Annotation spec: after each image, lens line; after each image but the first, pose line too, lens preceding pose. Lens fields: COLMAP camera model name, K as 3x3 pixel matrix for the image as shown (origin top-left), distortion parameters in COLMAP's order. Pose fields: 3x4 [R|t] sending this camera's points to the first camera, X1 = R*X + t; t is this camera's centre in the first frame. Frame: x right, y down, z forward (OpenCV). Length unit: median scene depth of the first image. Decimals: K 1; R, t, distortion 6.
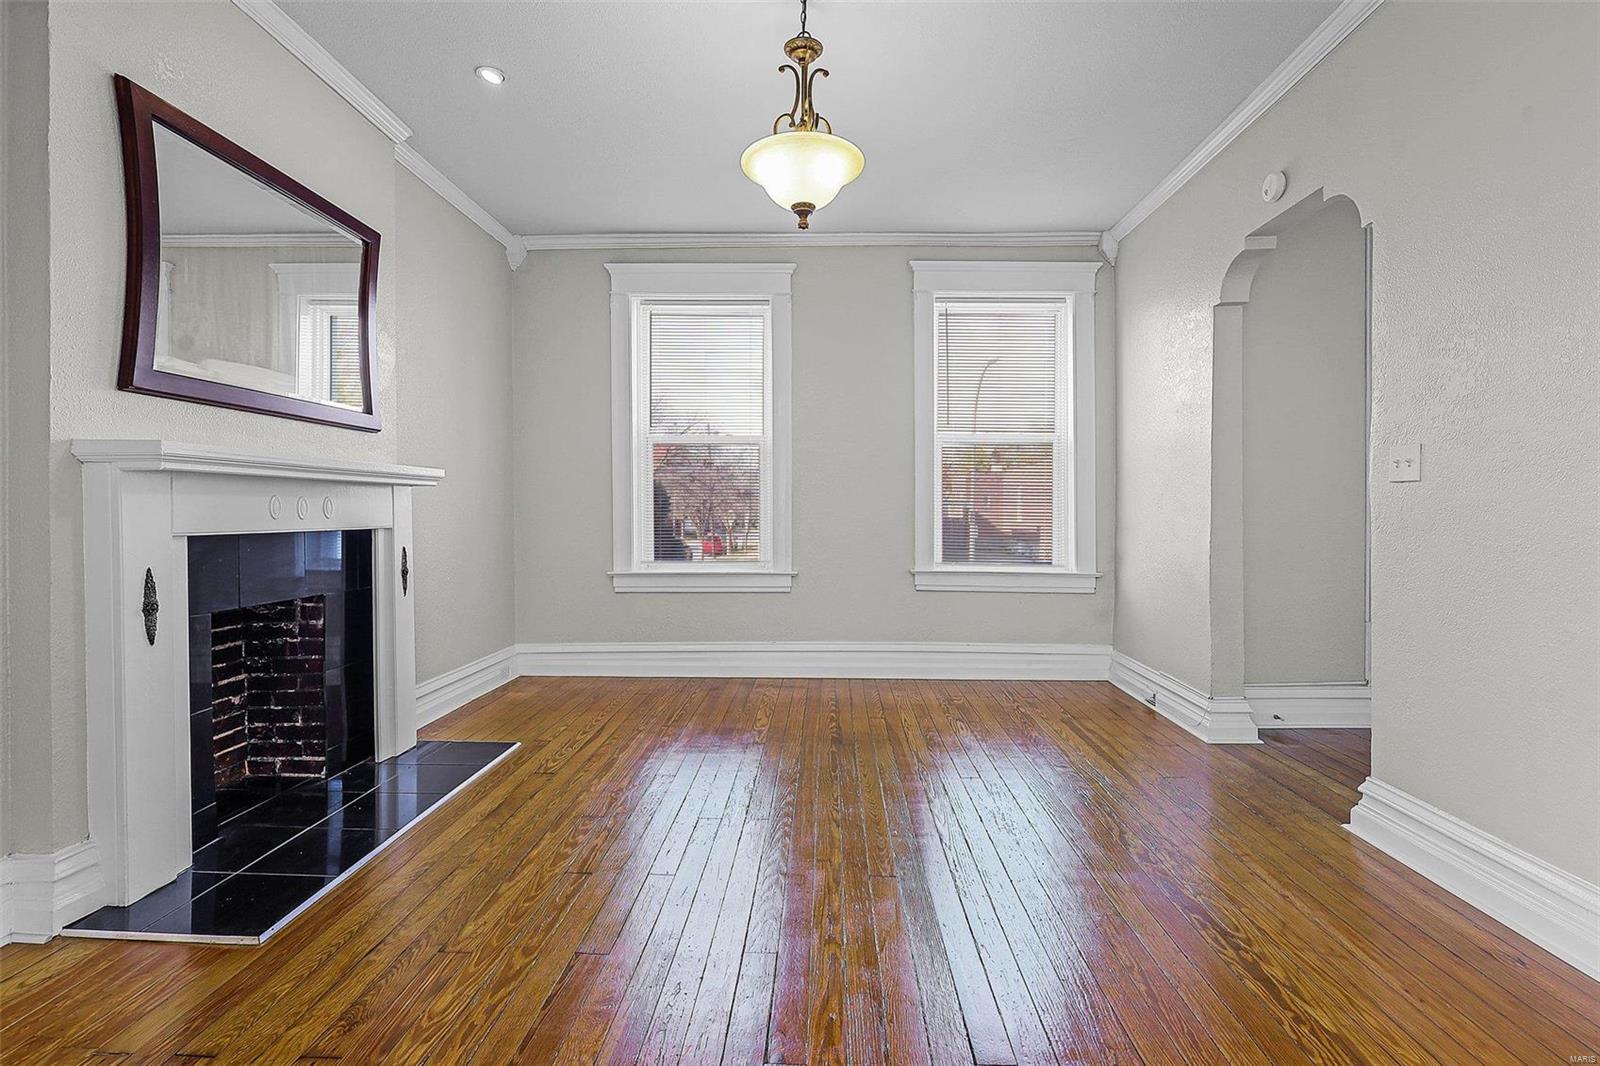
lens RADIAL K [[745.1, 0, 800.8], [0, 745.1, 515.5], [0, 0, 1]] dist [0.000046, 0.000201]
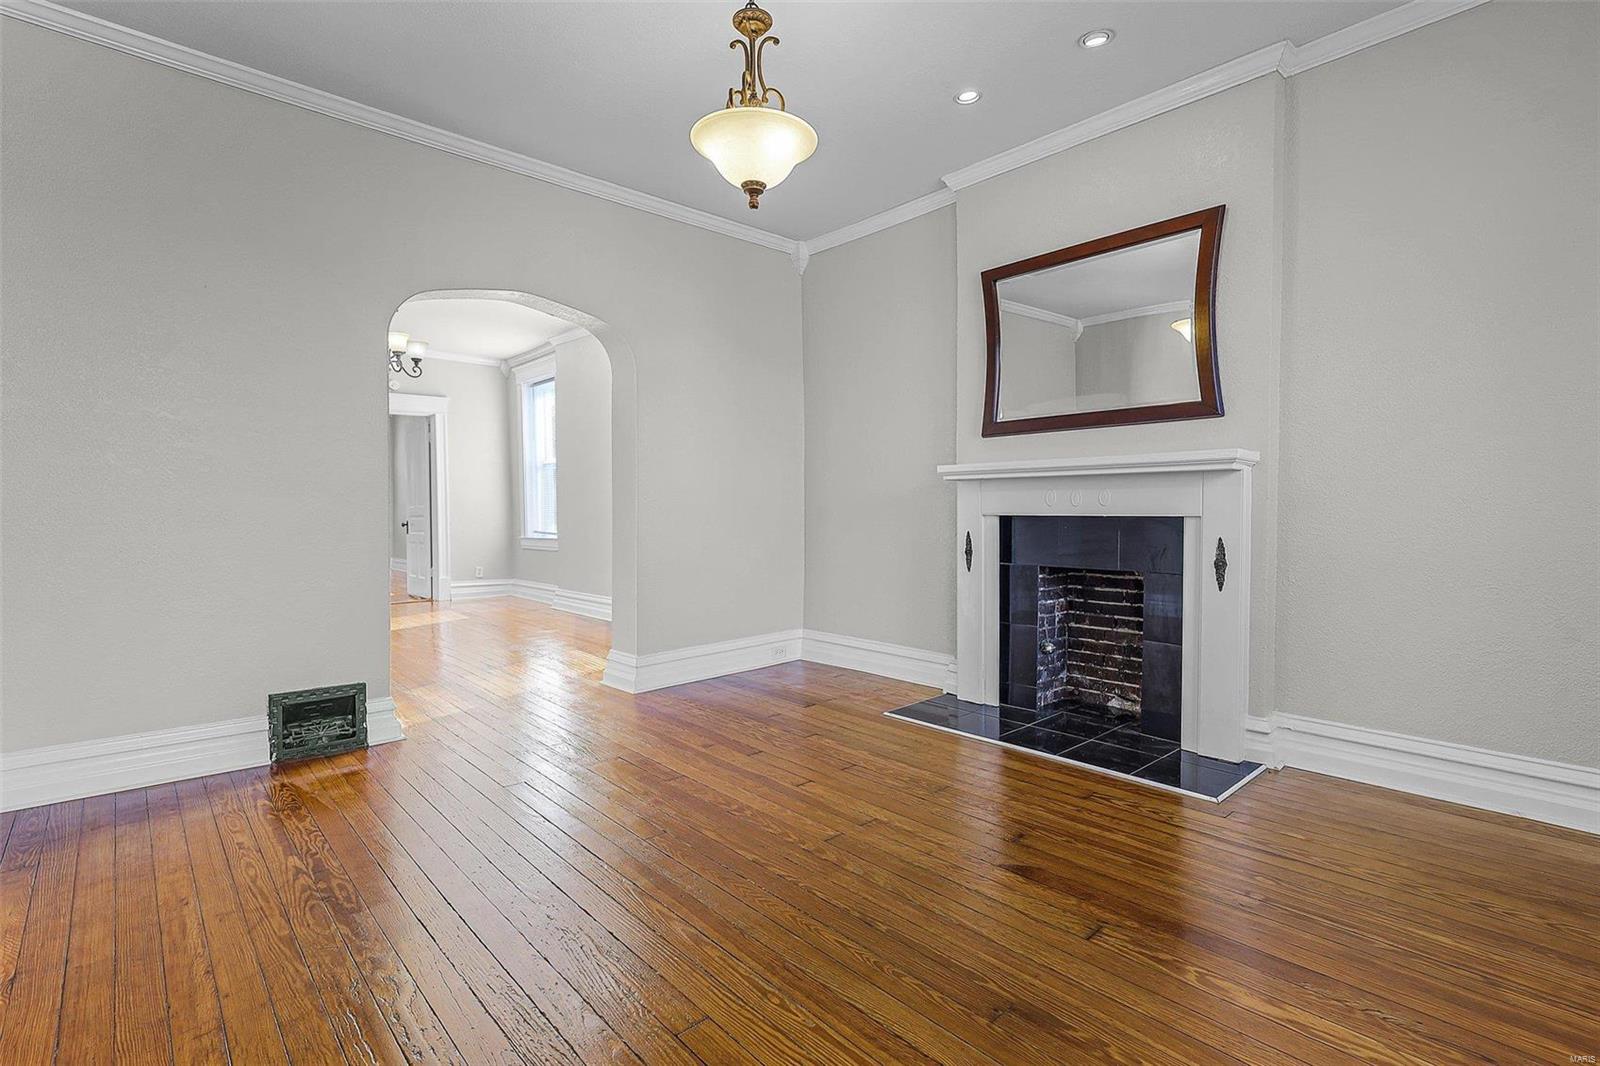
lens RADIAL K [[744.4, 0, 798.2], [0, 744.4, 523.6], [0, 0, 1]] dist [0.001027, 0.001033]
pose [[-0.717733, 0.016584, -0.696120, 0.529454], [-0.000864, 0.999694, 0.024707, 0.002893], [0.696317, 0.018335, -0.717500, 1.430635]]
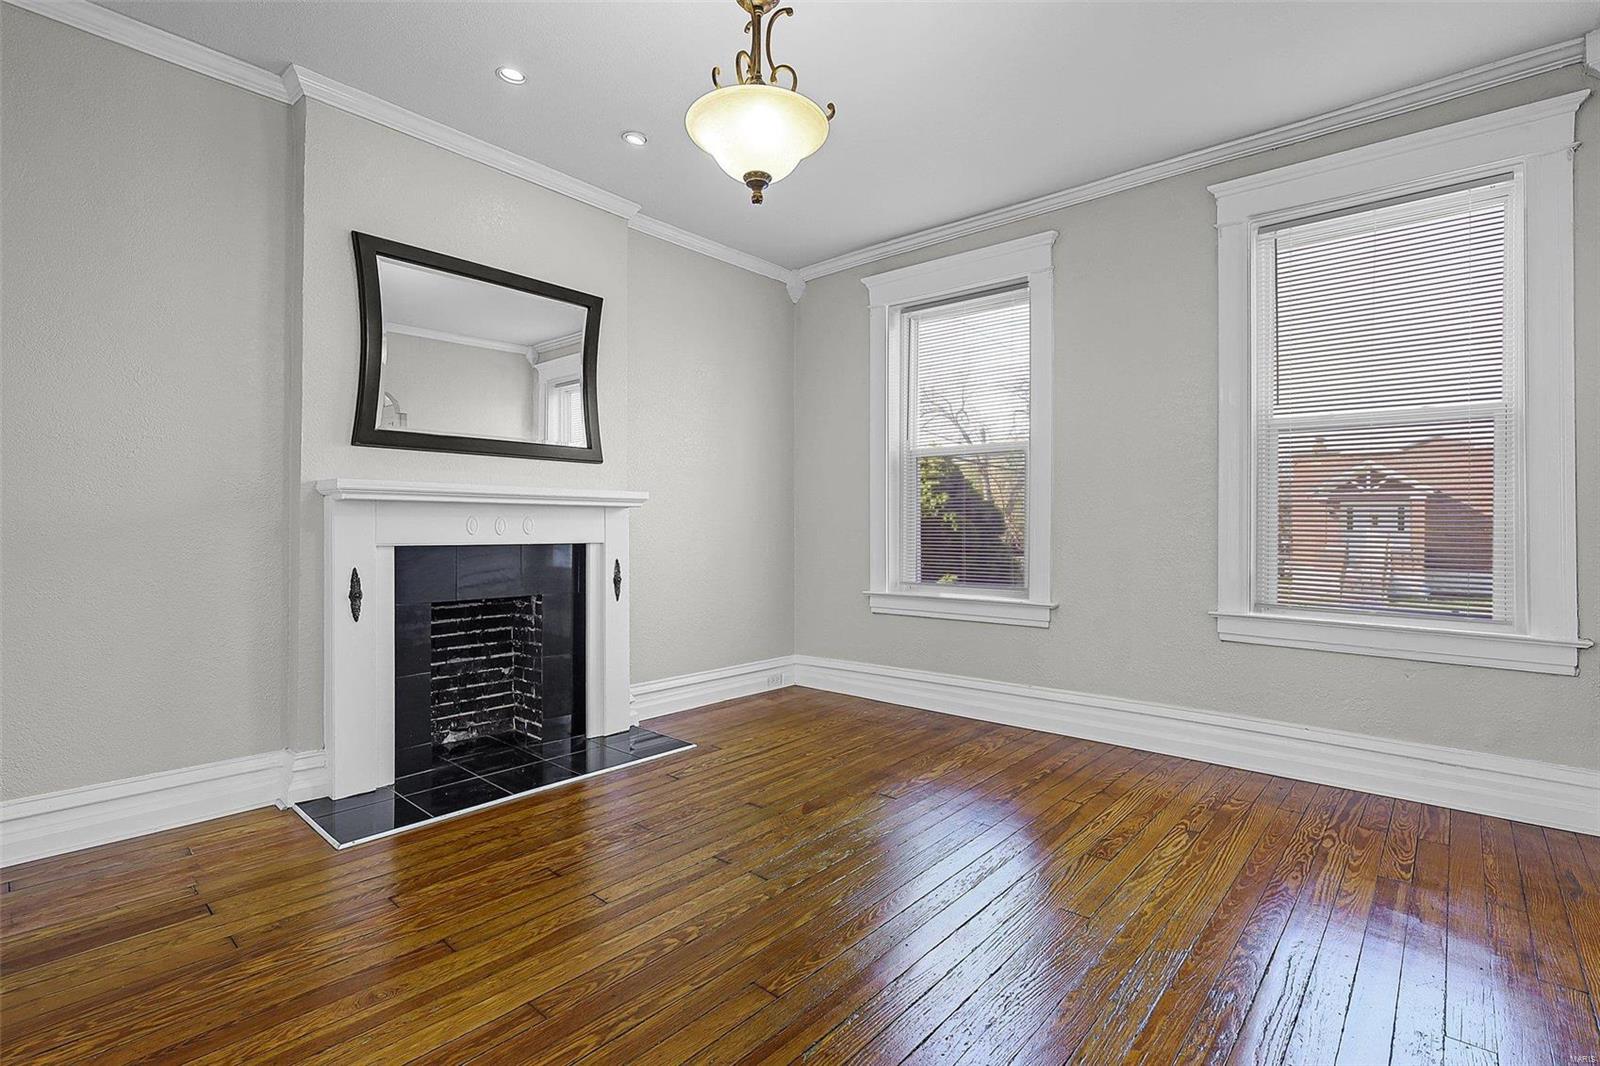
lens RADIAL K [[744.4, 0, 798.2], [0, 744.4, 523.6], [0, 0, 1]] dist [0.001027, 0.001033]
pose [[0.771426, -0.002805, -0.636313, 0.482684], [-0.006074, 0.999912, -0.011771, -0.002138], [0.636290, 0.012945, 0.771341, 0.302299]]
